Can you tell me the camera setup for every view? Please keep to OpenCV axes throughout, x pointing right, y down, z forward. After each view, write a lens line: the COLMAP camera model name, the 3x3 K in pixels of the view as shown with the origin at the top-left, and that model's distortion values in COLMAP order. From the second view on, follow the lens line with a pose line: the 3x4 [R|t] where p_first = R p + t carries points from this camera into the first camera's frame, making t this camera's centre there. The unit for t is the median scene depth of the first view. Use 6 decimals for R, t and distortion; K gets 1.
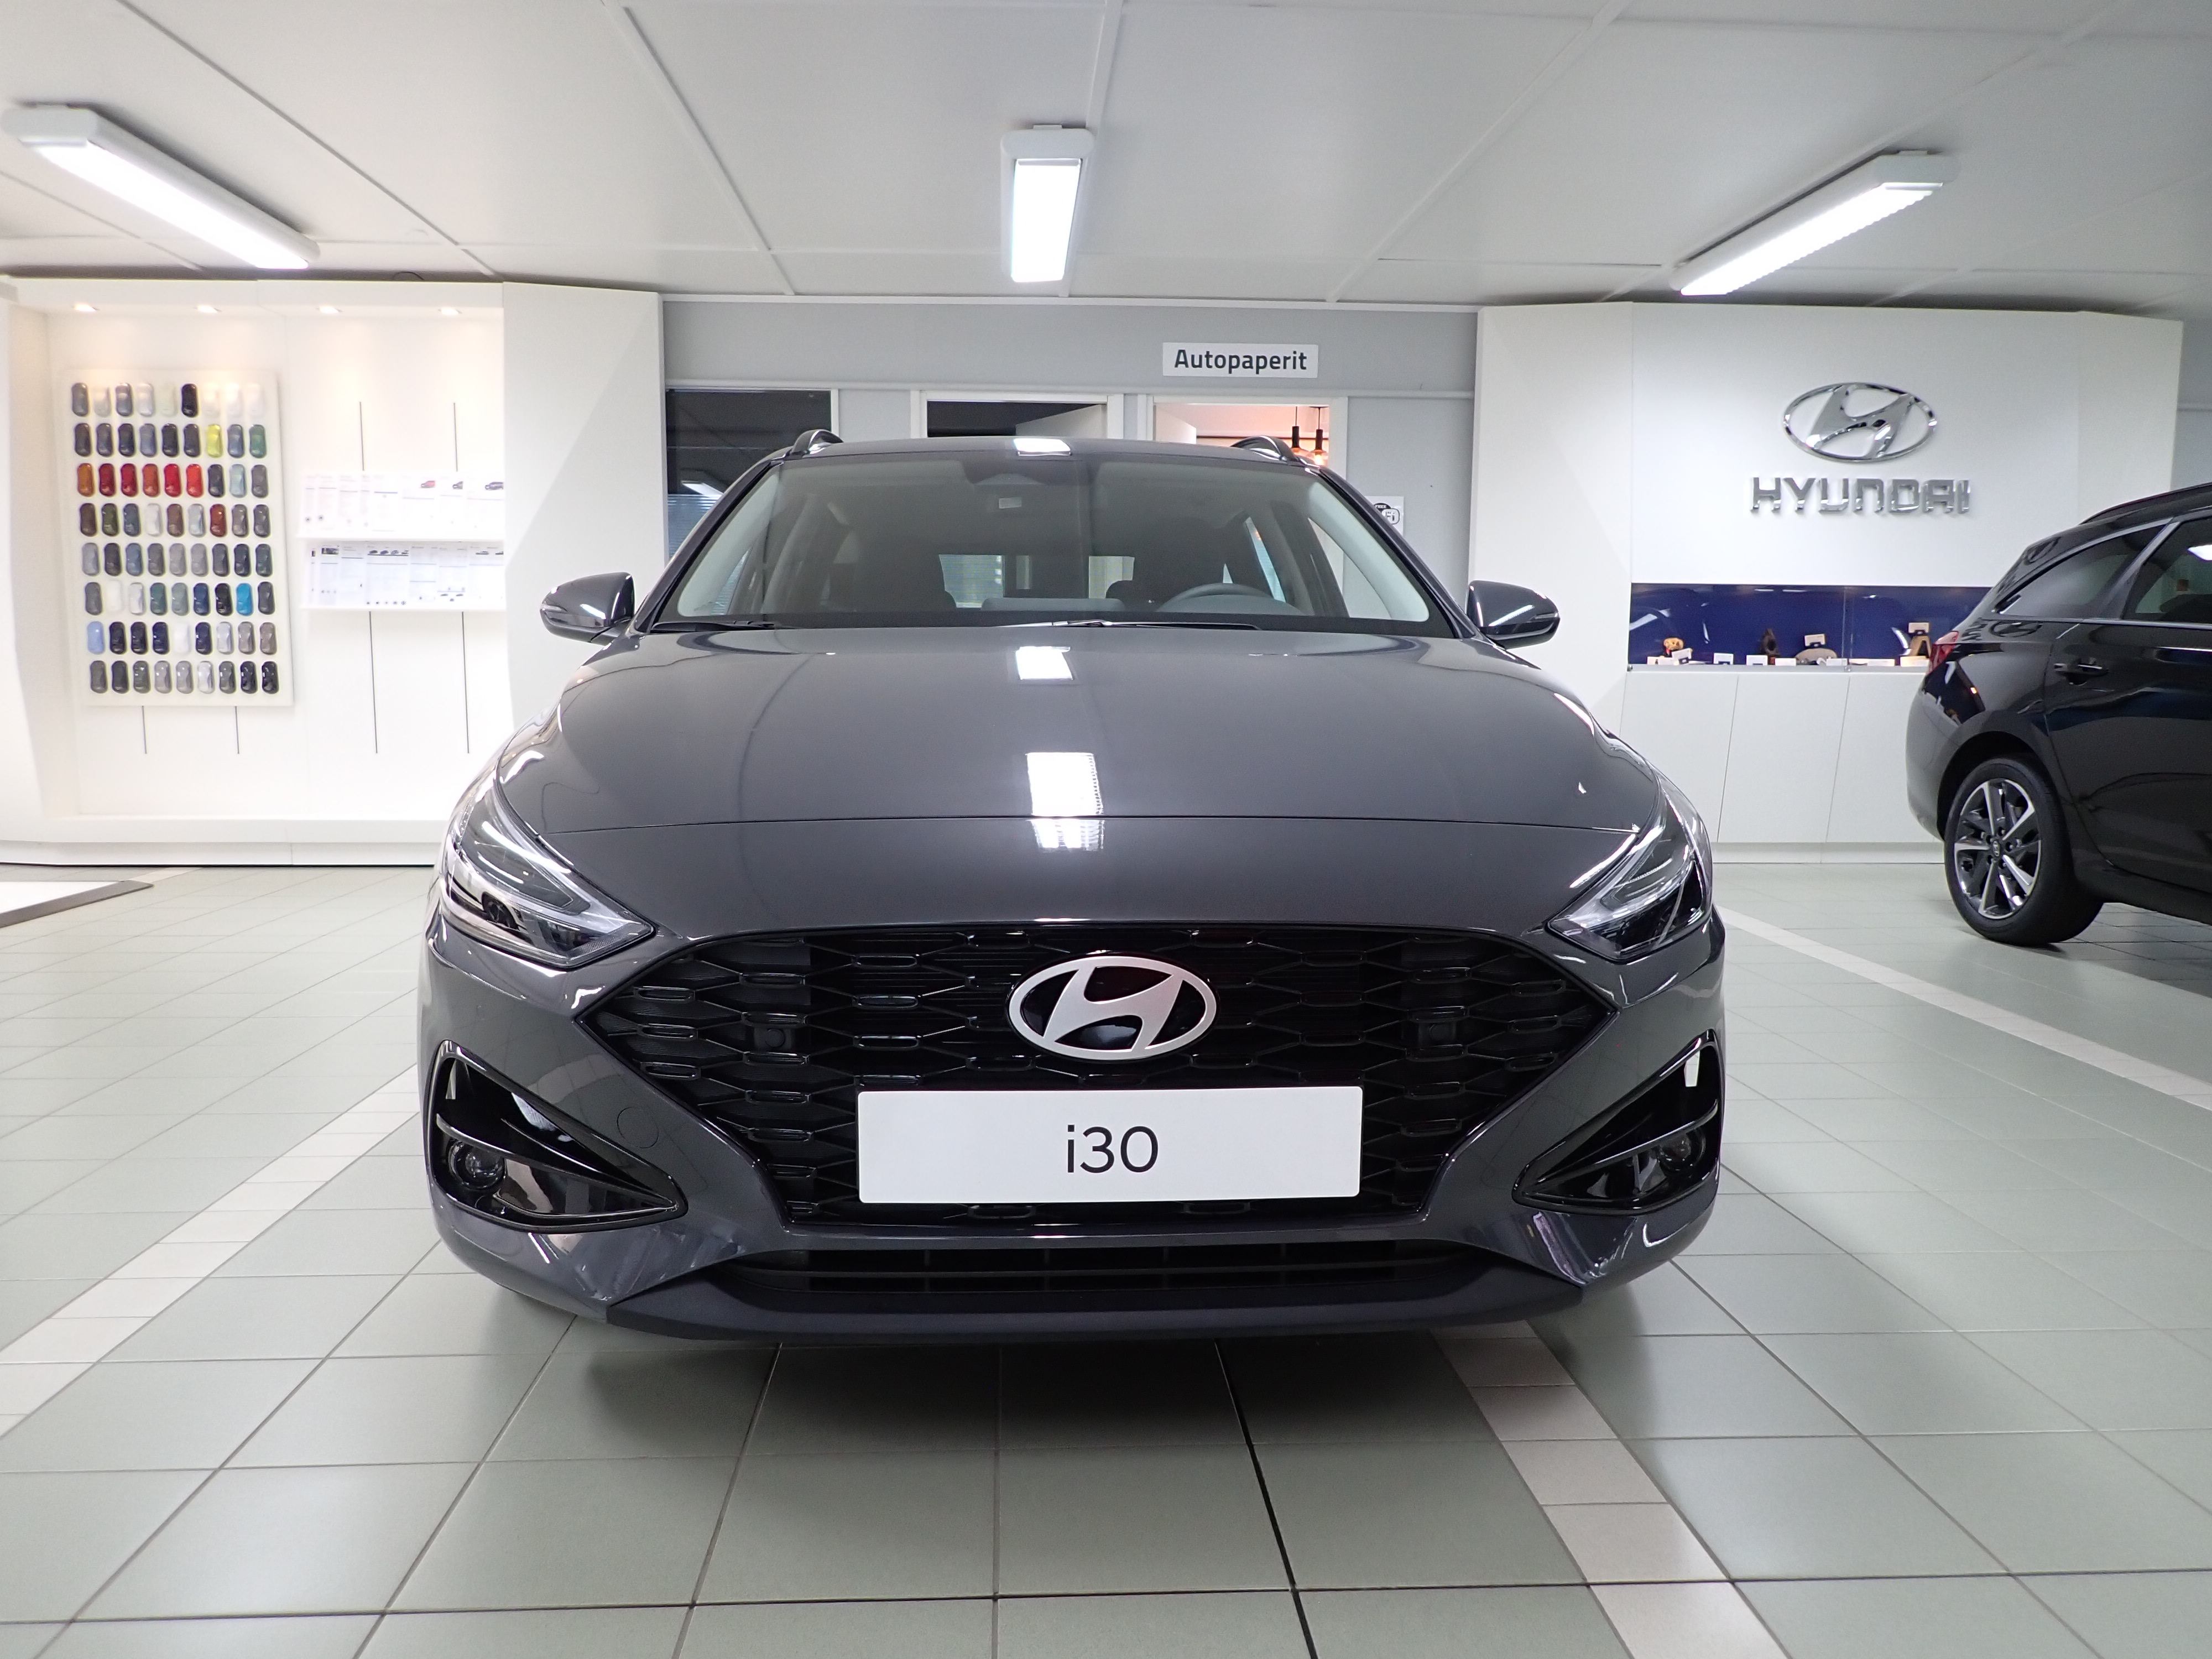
lens RADIAL K [[1636.7, 0, 1102.1], [0, 1636.7, 824.0], [0, 0, 1]] dist [-0.022085, -0.012477]
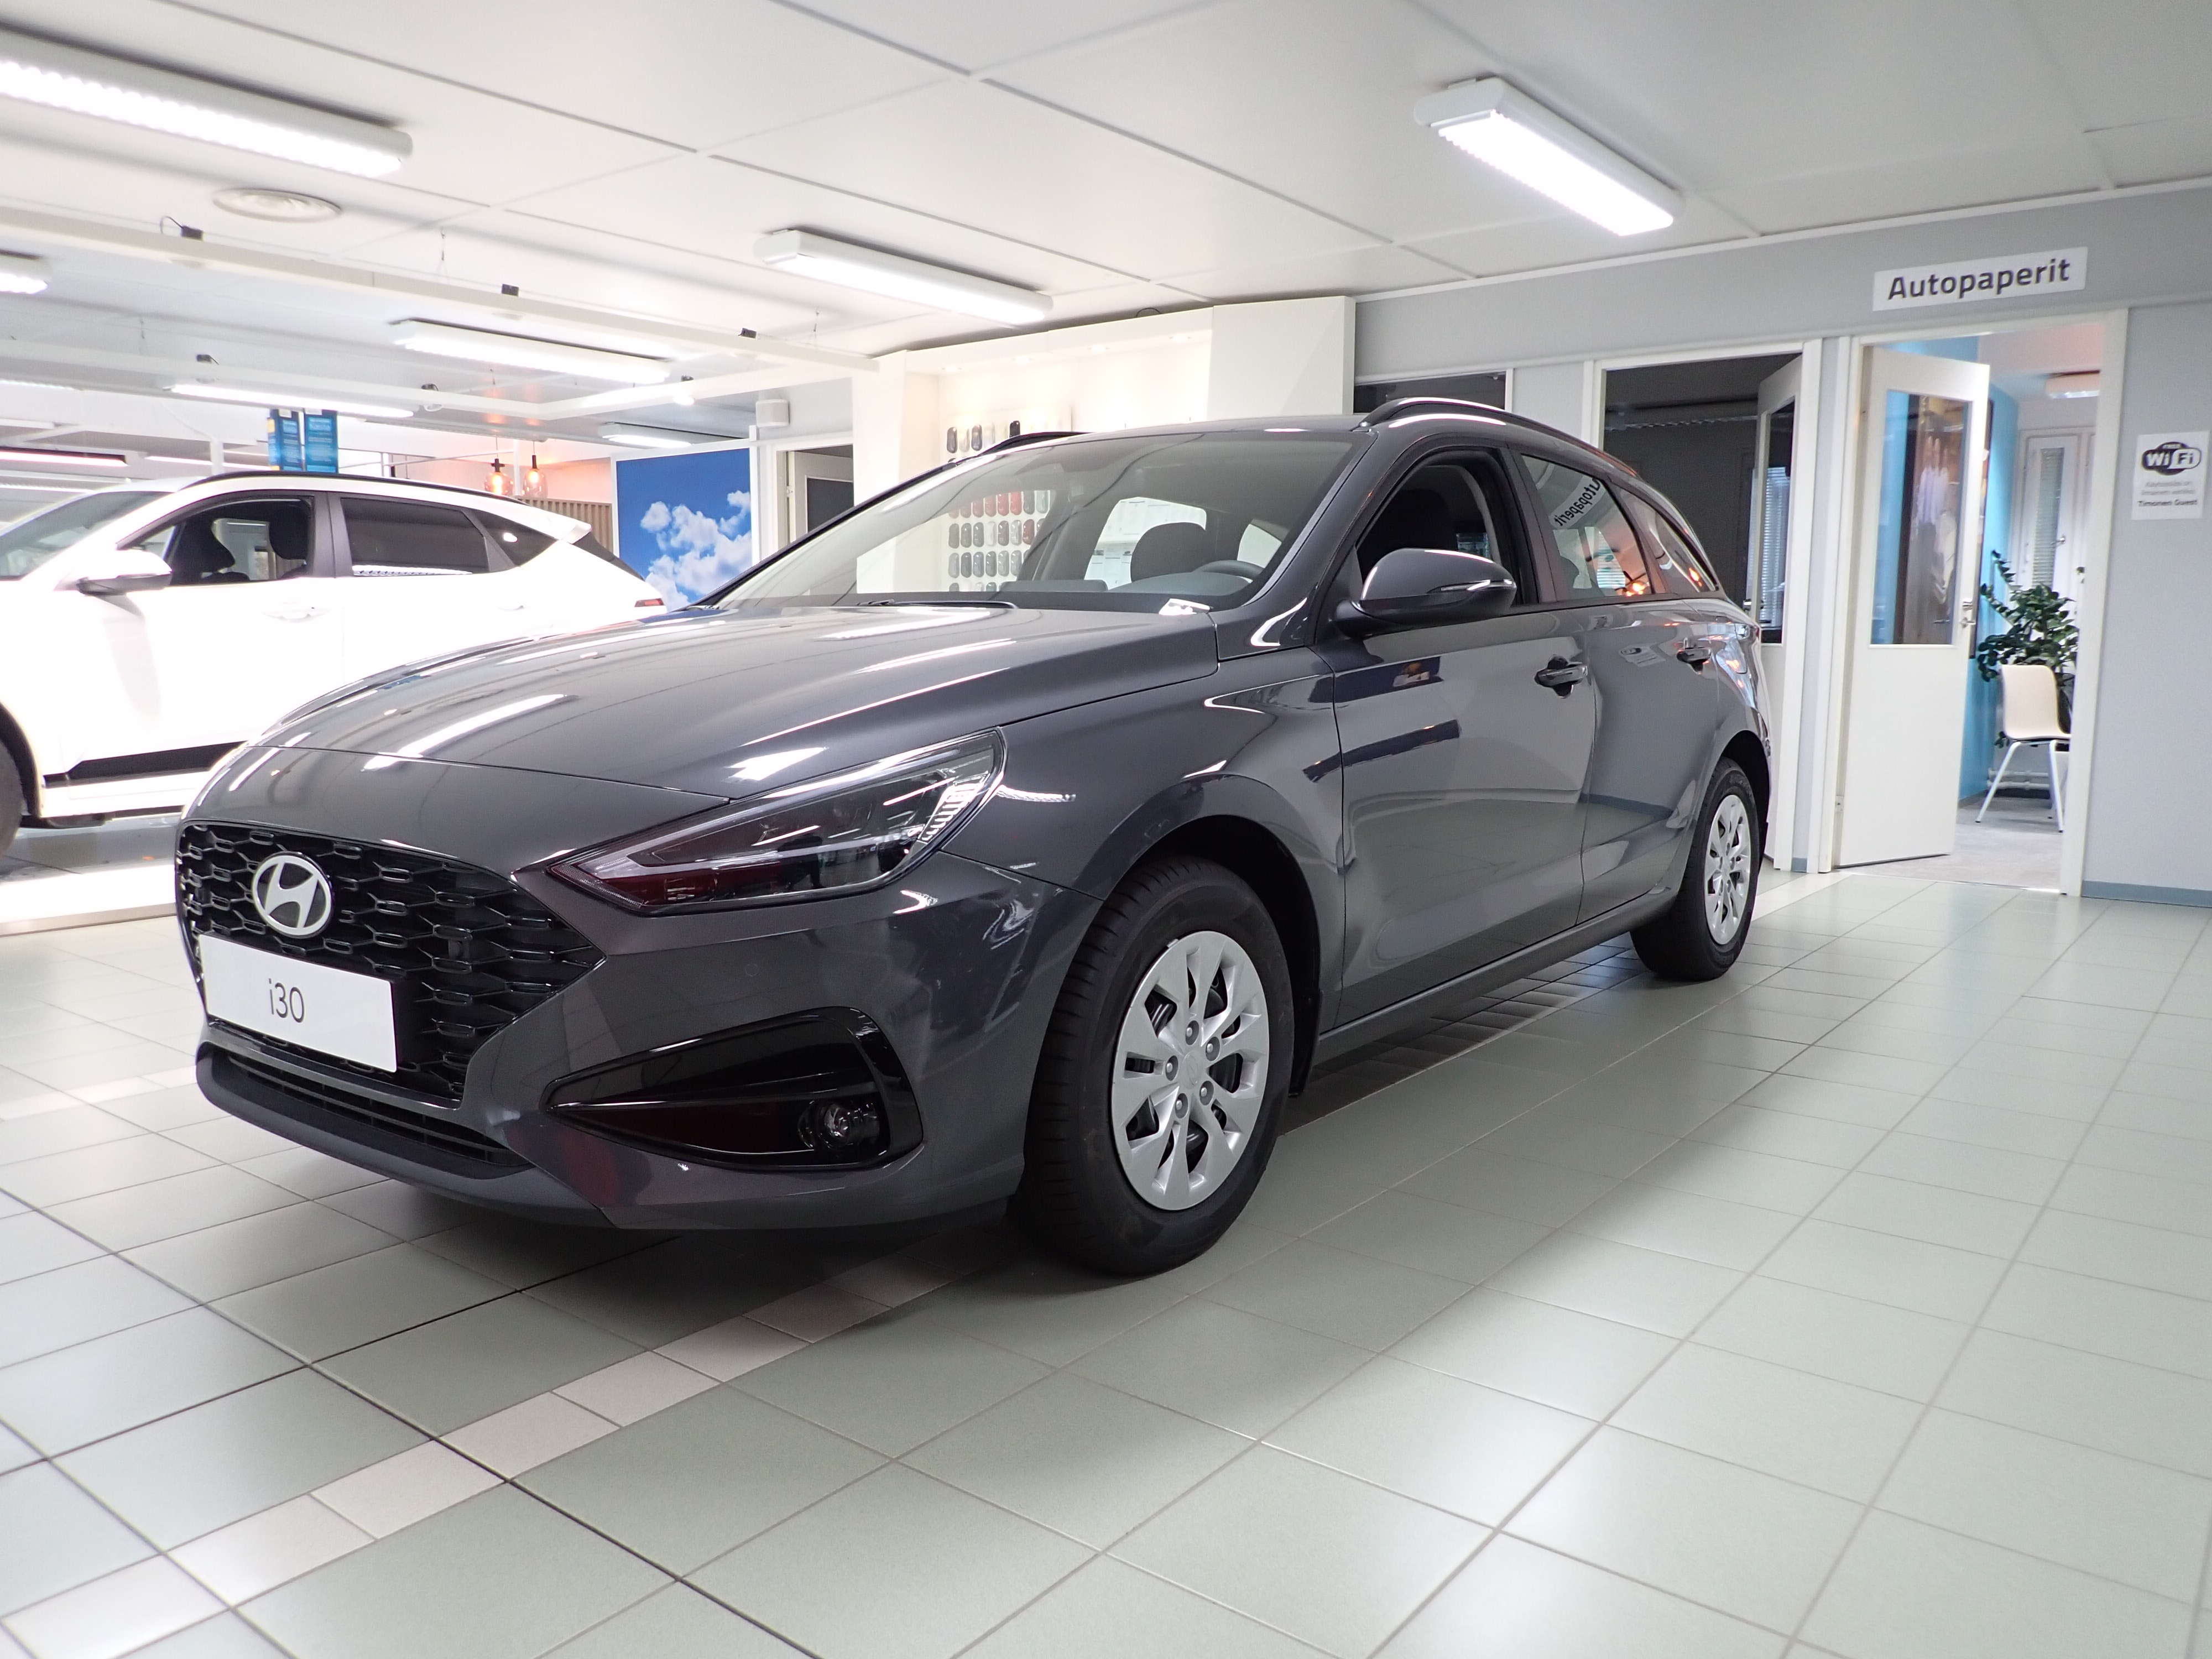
lens RADIAL K [[1636.7, 0, 1098.4], [0, 1636.7, 839.5], [0, 0, 1]] dist [-0.022085, -0.012477]
pose [[0.751083, 0.074552, -0.655985, 0.323625], [-0.064704, 0.997133, 0.039238, -0.006495], [0.657030, 0.012974, 0.753753, 0.103206]]
